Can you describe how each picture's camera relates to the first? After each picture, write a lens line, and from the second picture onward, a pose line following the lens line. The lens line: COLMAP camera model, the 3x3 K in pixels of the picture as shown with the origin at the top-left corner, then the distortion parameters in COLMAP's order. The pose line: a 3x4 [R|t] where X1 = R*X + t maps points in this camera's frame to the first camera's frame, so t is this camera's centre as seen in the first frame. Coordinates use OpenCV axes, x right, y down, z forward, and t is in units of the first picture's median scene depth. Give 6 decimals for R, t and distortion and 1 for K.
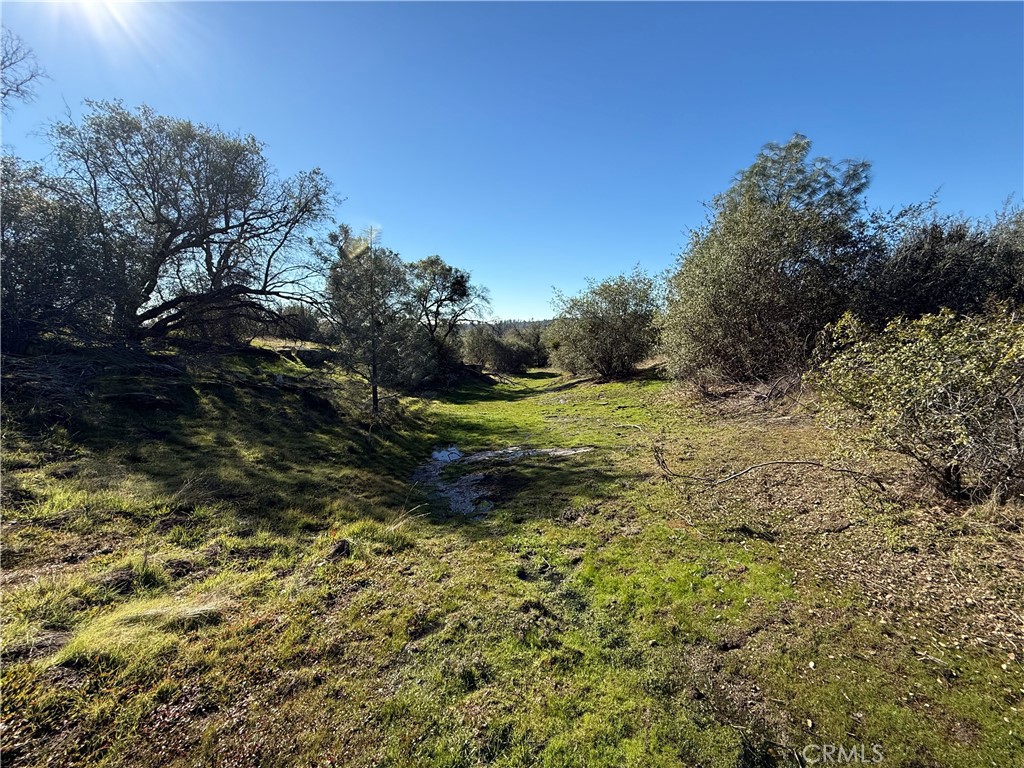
lens RADIAL K [[410.6, 0, 507.9], [0, 410.6, 387.2], [0, 0, 1]] dist [0.003192, 0.000140]
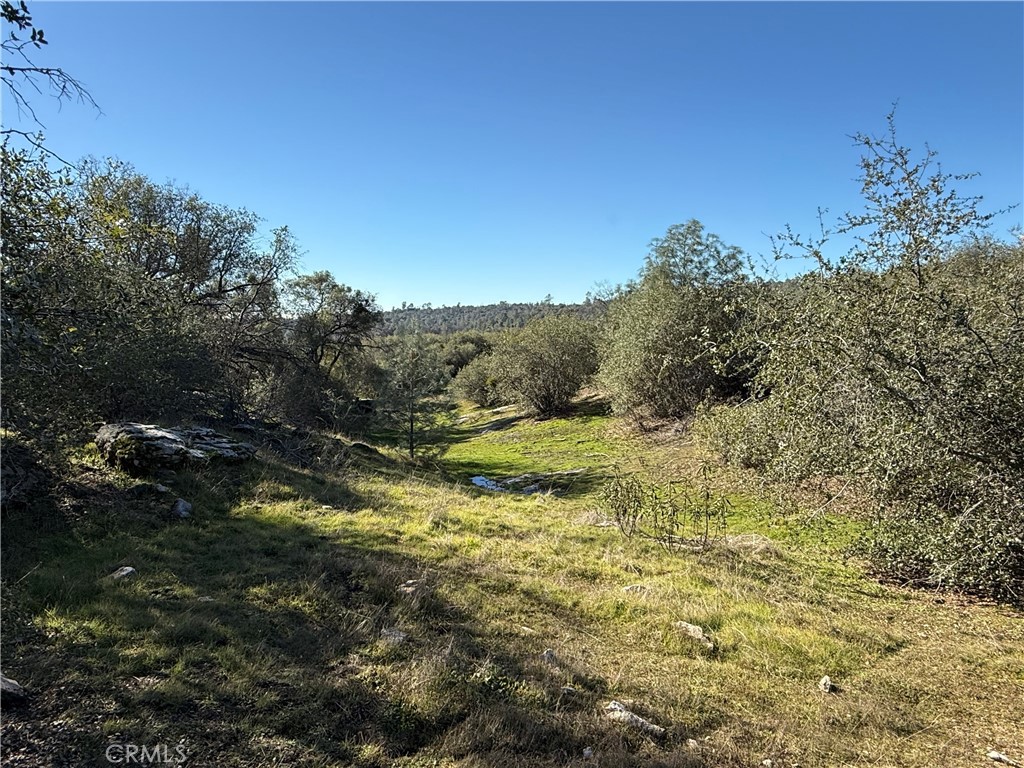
lens RADIAL K [[627.1, 0, 513.0], [0, 627.1, 382.4], [0, 0, 1]] dist [-0.004842, -0.000175]
pose [[0.960225, -0.030204, 0.277588, -0.360910], [0.046028, 0.997654, -0.050666, -0.036326], [-0.275406, 0.061428, 0.959363, -0.630585]]
